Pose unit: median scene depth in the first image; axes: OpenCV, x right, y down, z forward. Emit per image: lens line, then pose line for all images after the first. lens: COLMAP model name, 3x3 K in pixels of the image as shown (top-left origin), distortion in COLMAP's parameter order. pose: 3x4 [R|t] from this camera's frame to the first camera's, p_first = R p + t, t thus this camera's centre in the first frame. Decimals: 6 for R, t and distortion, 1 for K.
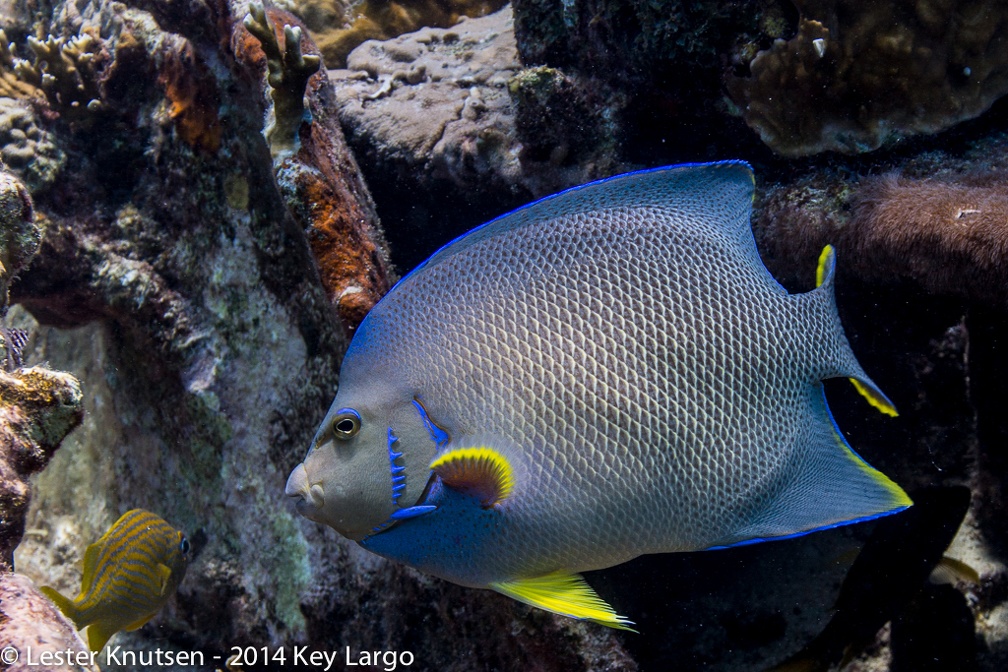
lens RADIAL K [[2345.3, 0, 510.6], [0, 2345.3, 327.8], [0, 0, 1]] dist [-0.014339, 0.000000]
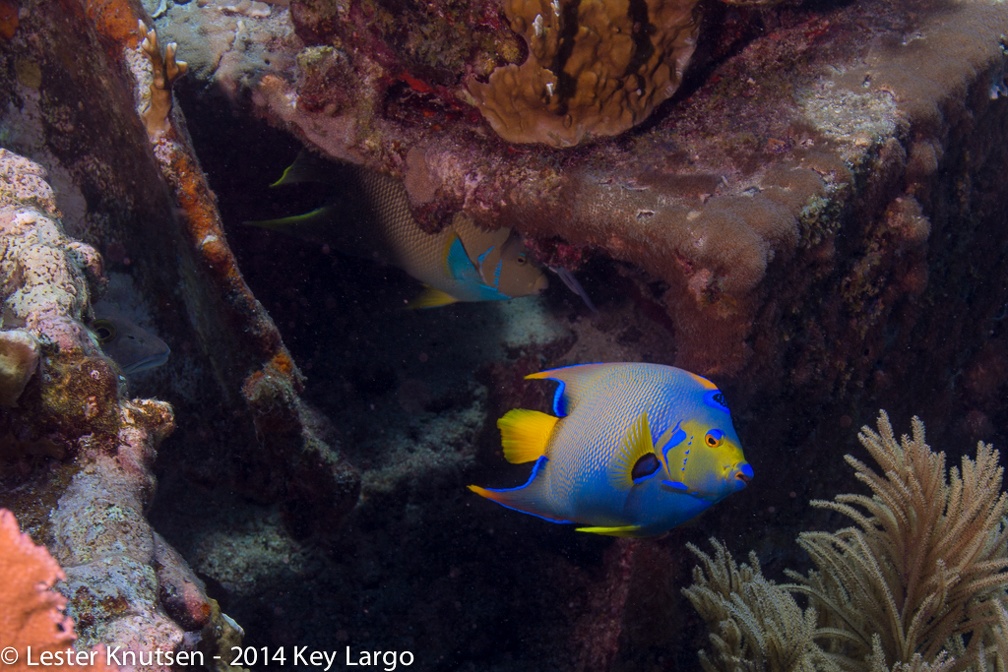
lens RADIAL K [[2345.3, 0, 500.4], [0, 2345.3, 341.0], [0, 0, 1]] dist [-0.014339, 0.000000]
pose [[0.974422, 0.023167, 0.223527, -0.178973], [-0.060735, 0.984805, 0.162695, -0.164816], [-0.216362, -0.172109, 0.961023, -0.333986]]
